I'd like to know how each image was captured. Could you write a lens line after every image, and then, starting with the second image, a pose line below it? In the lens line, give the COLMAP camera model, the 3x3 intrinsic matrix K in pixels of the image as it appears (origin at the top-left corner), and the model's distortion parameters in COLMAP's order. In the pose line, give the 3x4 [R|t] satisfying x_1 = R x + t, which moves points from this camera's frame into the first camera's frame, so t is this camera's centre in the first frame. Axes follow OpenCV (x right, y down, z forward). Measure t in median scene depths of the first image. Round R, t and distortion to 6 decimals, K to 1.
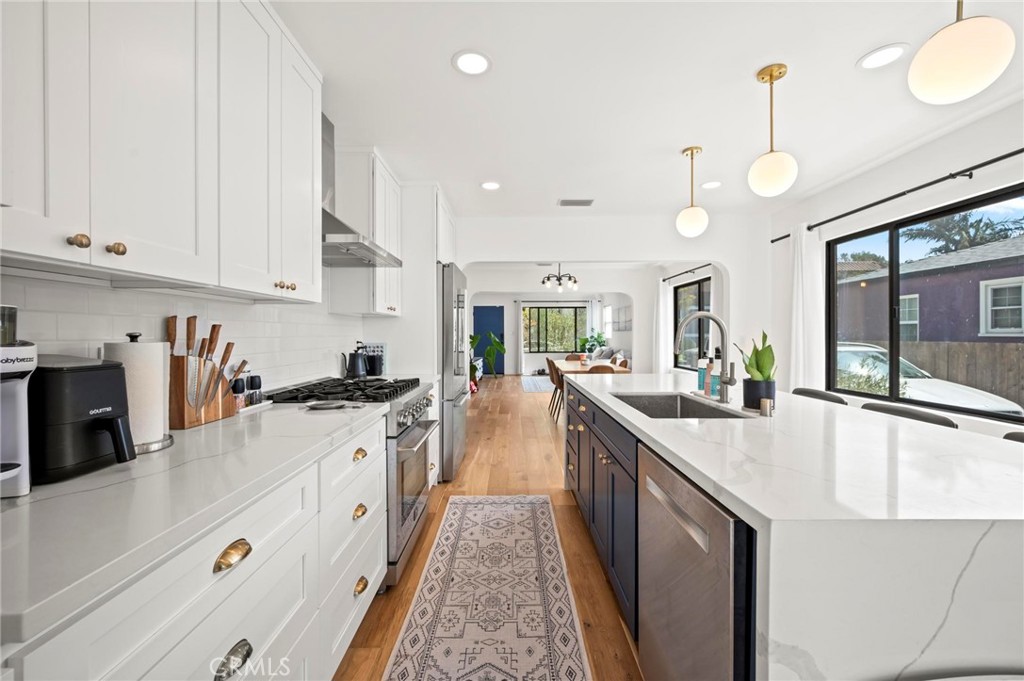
lens RADIAL K [[397.7, 0, 511.1], [0, 397.7, 335.8], [0, 0, 1]] dist [0.003806, -0.001060]
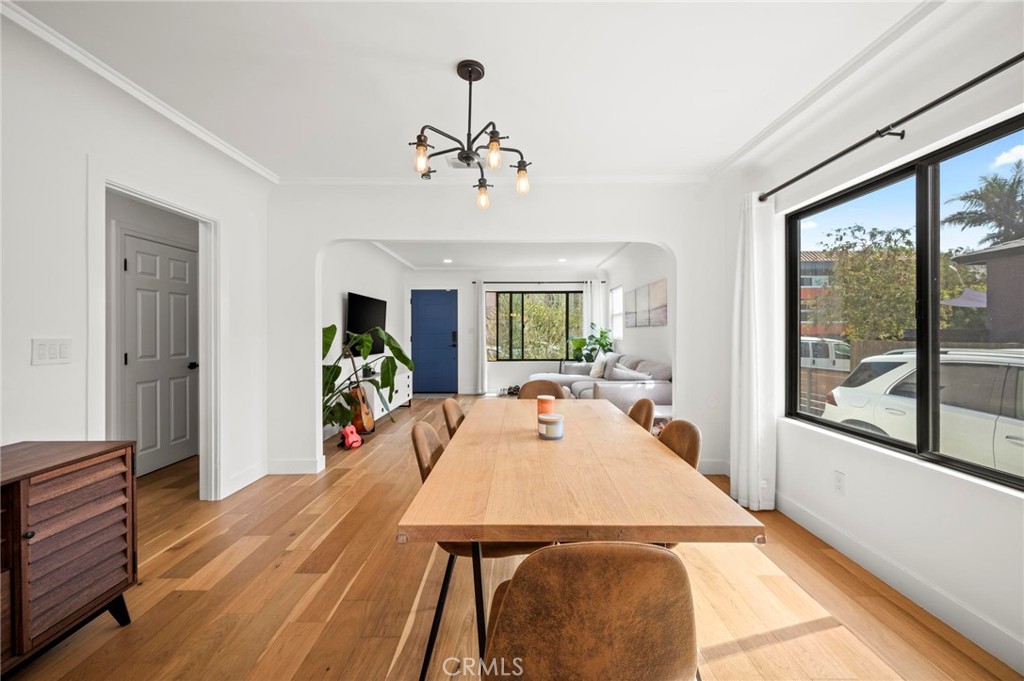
lens RADIAL K [[397.7, 0, 514.0], [0, 397.7, 332.8], [0, 0, 1]] dist [0.003806, -0.001060]
pose [[0.999979, 0.001290, -0.006345, 0.079772], [-0.001313, 0.999993, -0.003607, -0.001546], [0.006340, 0.003615, 0.999973, 0.347499]]
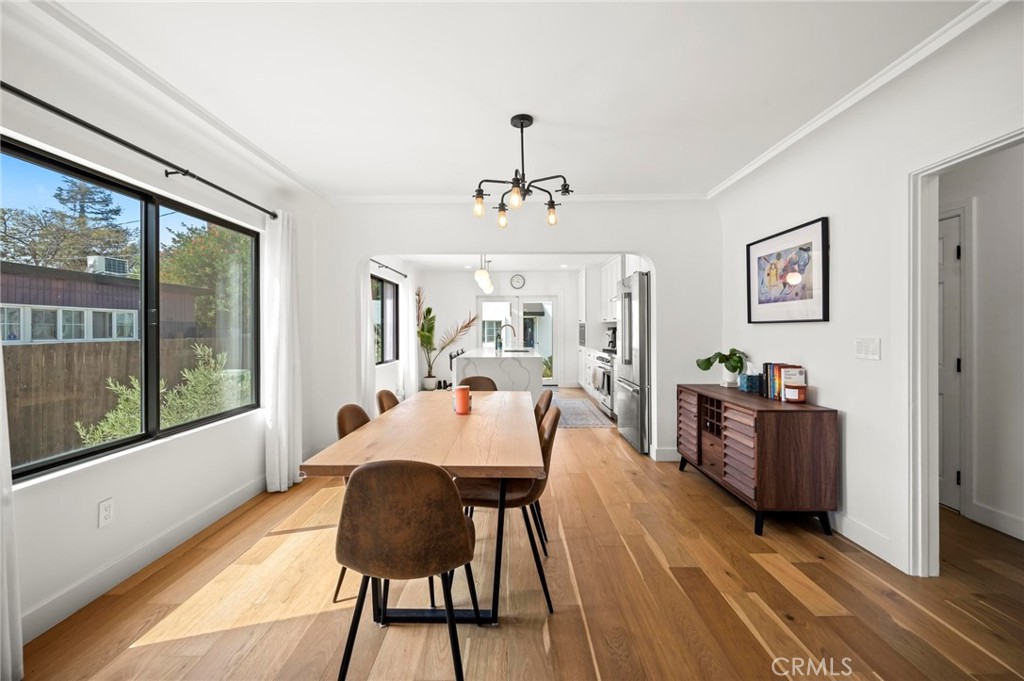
lens RADIAL K [[397.7, 0, 510.0], [0, 397.7, 332.6], [0, 0, 1]] dist [0.003806, -0.001060]
pose [[-0.999899, 0.005838, 0.012932, 0.065490], [0.006016, 0.999888, 0.013734, -0.005802], [-0.012850, 0.013811, -0.999822, 0.696997]]
